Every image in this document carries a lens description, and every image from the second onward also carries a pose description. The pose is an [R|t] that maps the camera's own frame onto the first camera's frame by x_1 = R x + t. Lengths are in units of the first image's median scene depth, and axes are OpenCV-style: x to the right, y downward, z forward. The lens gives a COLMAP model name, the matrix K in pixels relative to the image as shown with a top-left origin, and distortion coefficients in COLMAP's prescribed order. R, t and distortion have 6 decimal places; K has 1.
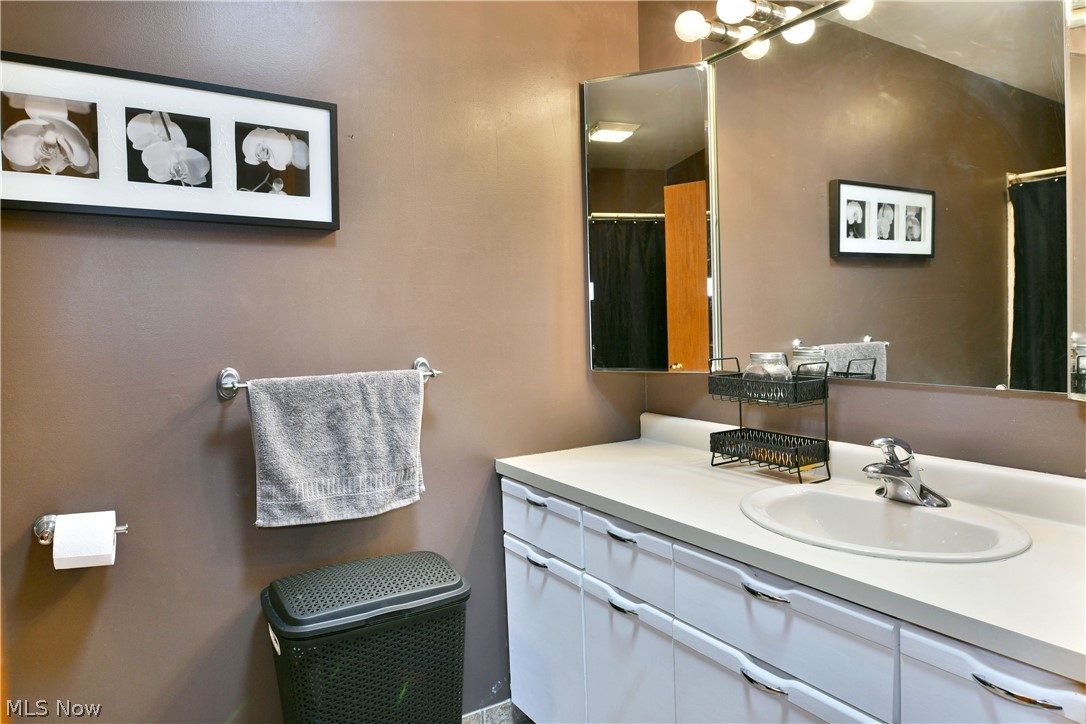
lens RADIAL K [[655.9, 0, 546.5], [0, 655.9, 351.2], [0, 0, 1]] dist [-0.012776, -0.003999]
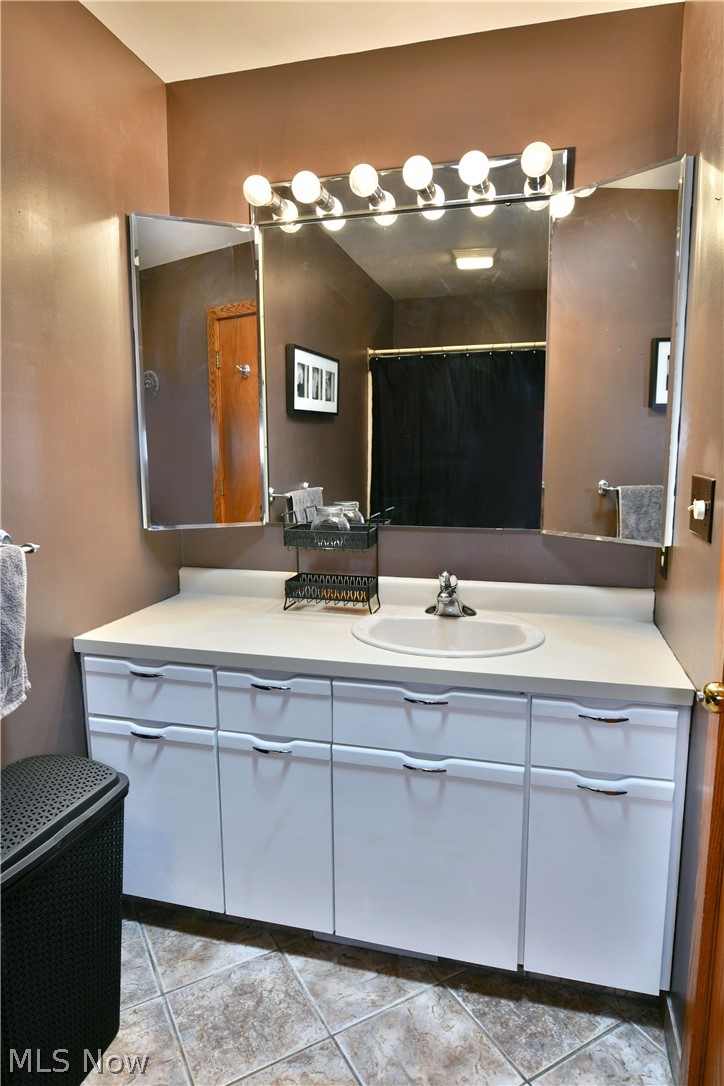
lens RADIAL K [[655.9, 0, 366.0], [0, 655.9, 545.5], [0, 0, 1]] dist [-0.012776, -0.003999]
pose [[0.745113, -0.078253, 0.662331, -0.391250], [0.018404, 0.995127, 0.096868, -0.040897], [-0.666684, -0.059988, 0.742923, 0.095366]]
